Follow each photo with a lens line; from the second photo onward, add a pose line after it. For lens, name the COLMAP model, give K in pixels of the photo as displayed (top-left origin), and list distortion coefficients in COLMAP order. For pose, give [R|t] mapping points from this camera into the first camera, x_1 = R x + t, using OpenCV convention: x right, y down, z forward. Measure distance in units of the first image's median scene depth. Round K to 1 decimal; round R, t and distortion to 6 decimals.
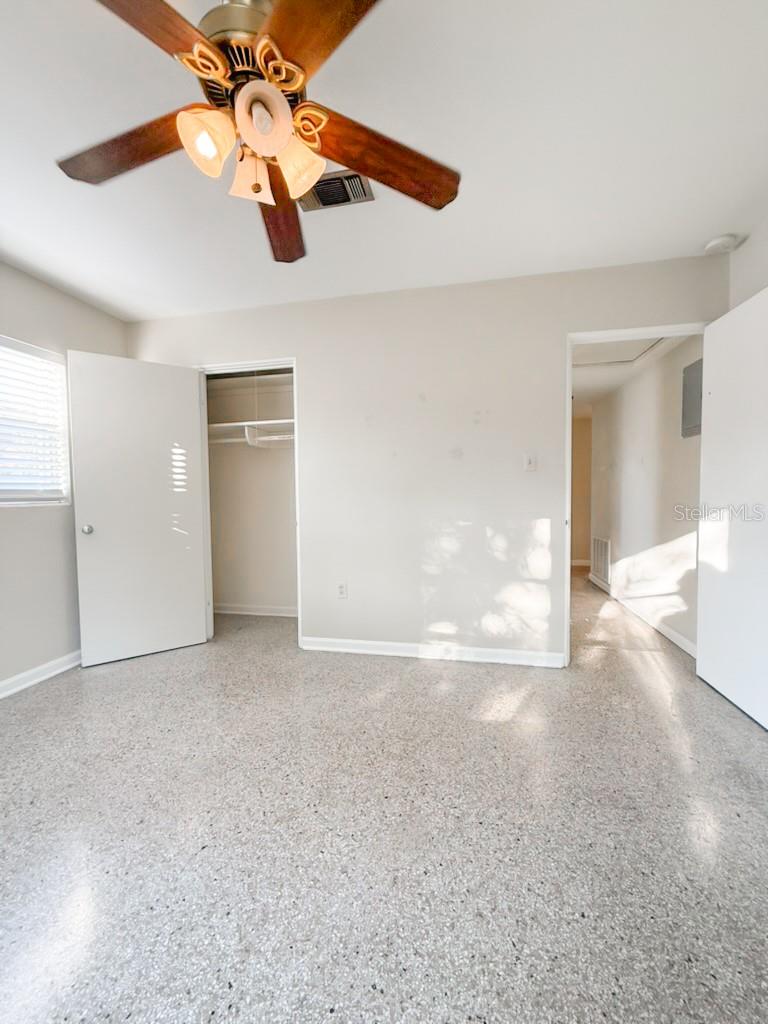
lens RADIAL K [[408.4, 0, 379.4], [0, 408.4, 508.5], [0, 0, 1]] dist [0.000222, -0.000025]
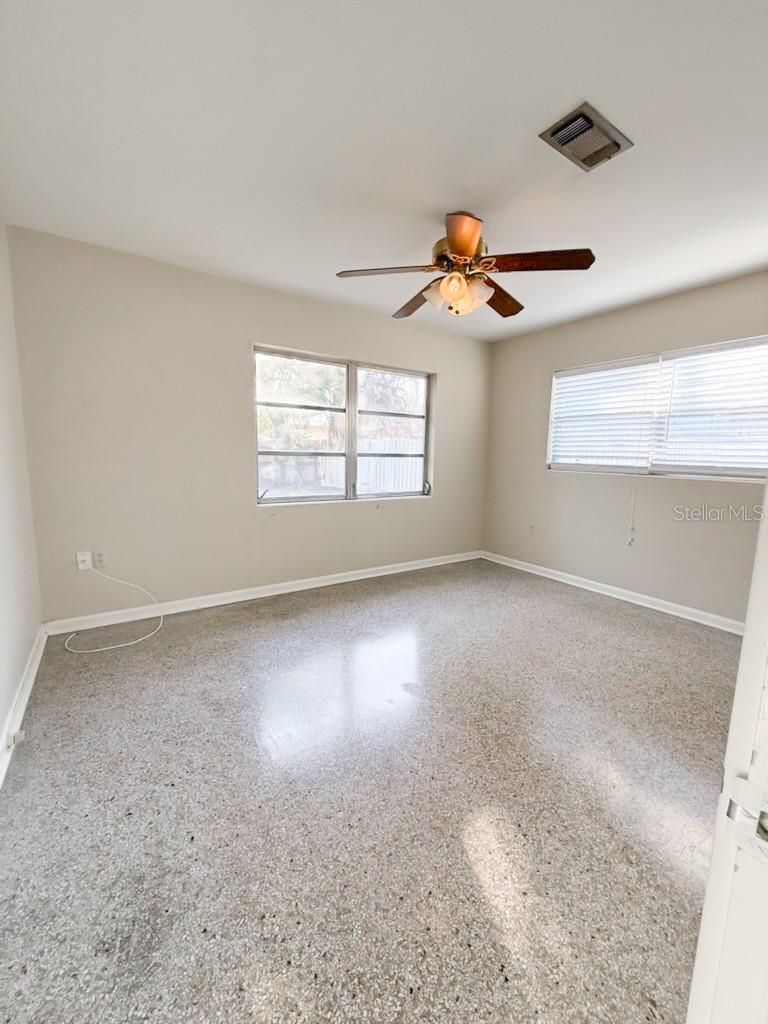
lens RADIAL K [[408.4, 0, 381.3], [0, 408.4, 512.6], [0, 0, 1]] dist [0.000222, -0.000025]
pose [[-0.694595, 0.102889, -0.712006, 0.769209], [-0.048071, 0.980870, 0.188637, -0.097897], [0.717793, 0.165253, -0.676361, 1.191644]]
